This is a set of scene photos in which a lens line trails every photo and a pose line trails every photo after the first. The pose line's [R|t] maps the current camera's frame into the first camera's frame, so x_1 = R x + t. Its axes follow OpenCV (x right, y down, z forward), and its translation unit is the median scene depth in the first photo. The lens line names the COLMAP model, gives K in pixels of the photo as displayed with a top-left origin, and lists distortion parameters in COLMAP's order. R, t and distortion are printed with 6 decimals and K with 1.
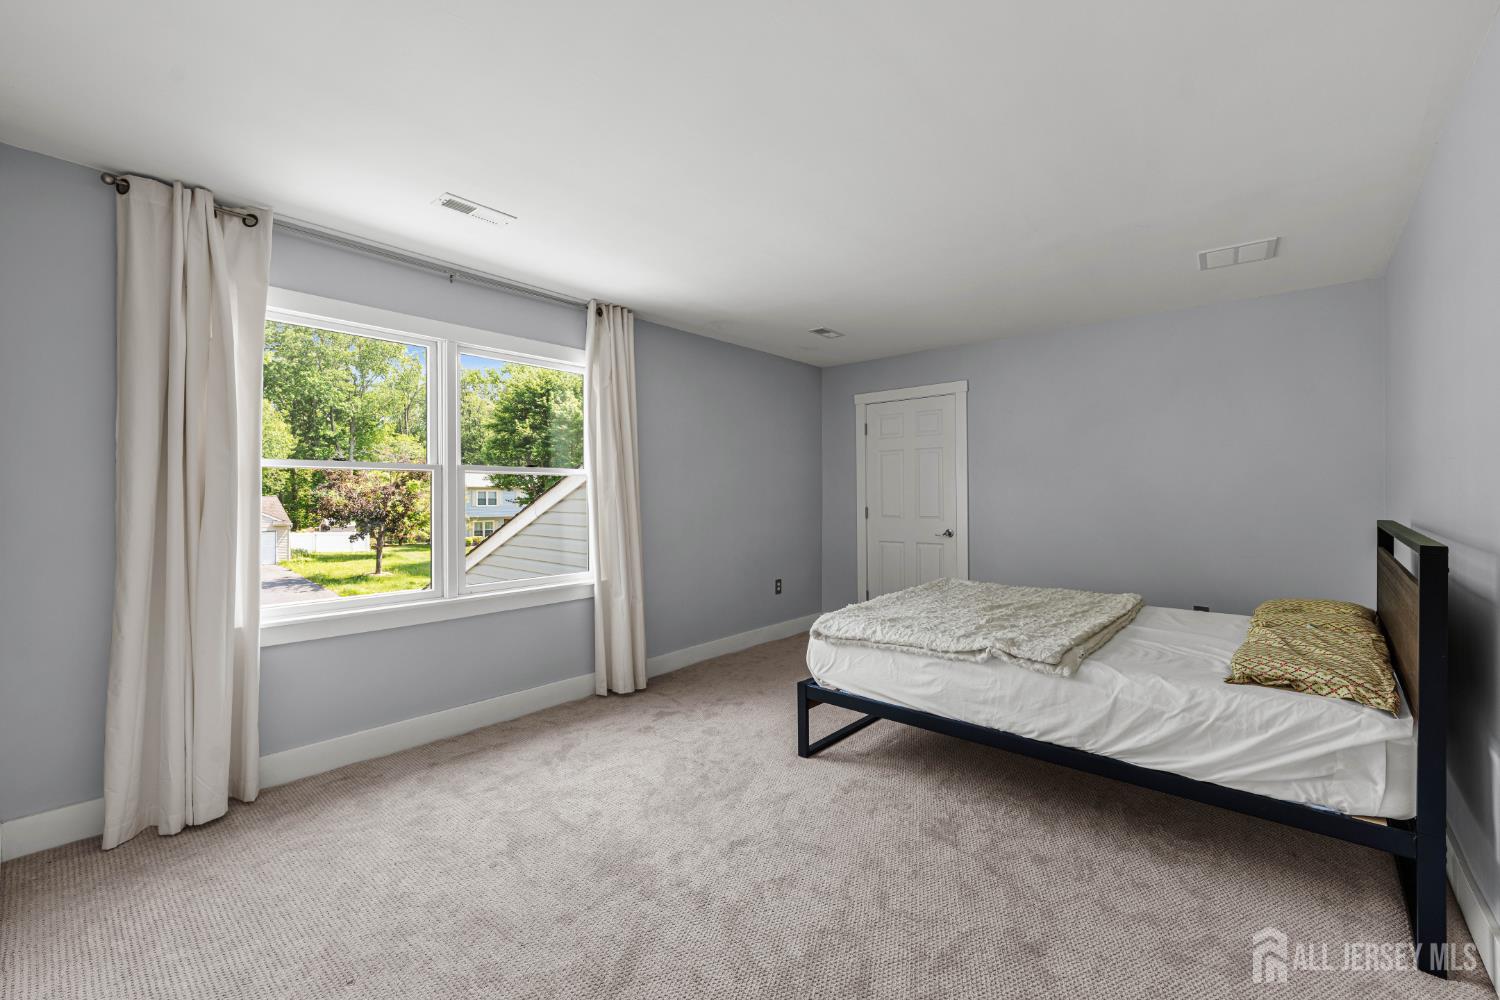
lens RADIAL K [[619.8, 0, 754.2], [0, 619.8, 498.1], [0, 0, 1]] dist [-0.002091, -0.000441]
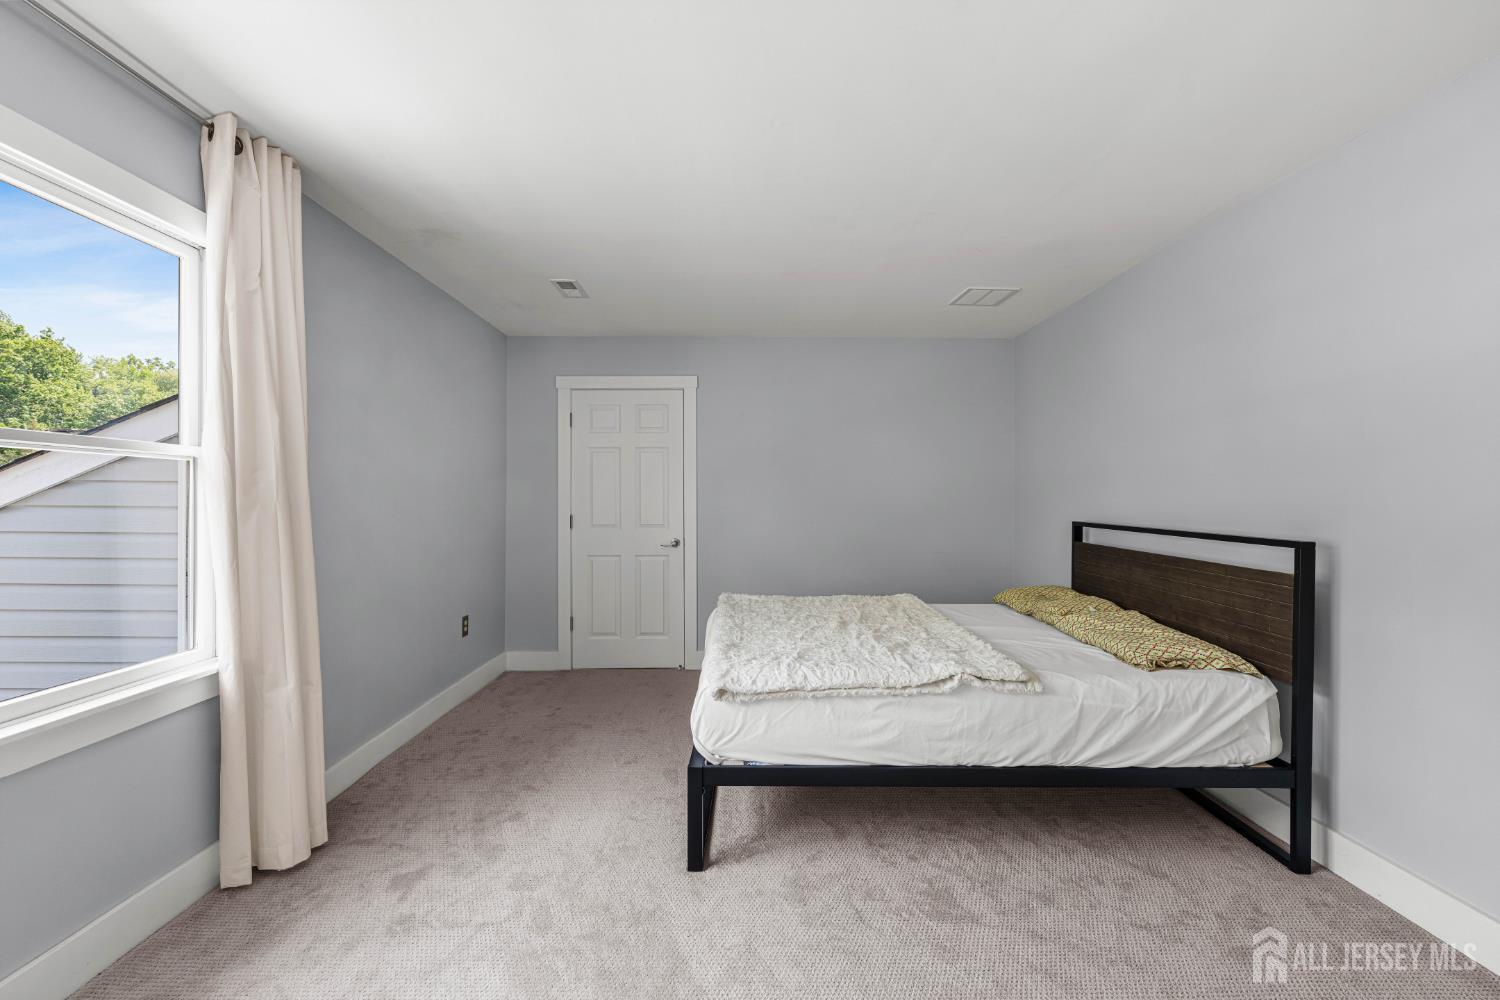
lens RADIAL K [[619.8, 0, 746.3], [0, 619.8, 500.8], [0, 0, 1]] dist [-0.002091, -0.000441]
pose [[0.754735, 0.004420, 0.656015, -0.391914], [-0.000864, 0.999983, -0.005743, 0.000431], [-0.656029, 0.003767, 0.754726, 0.491454]]
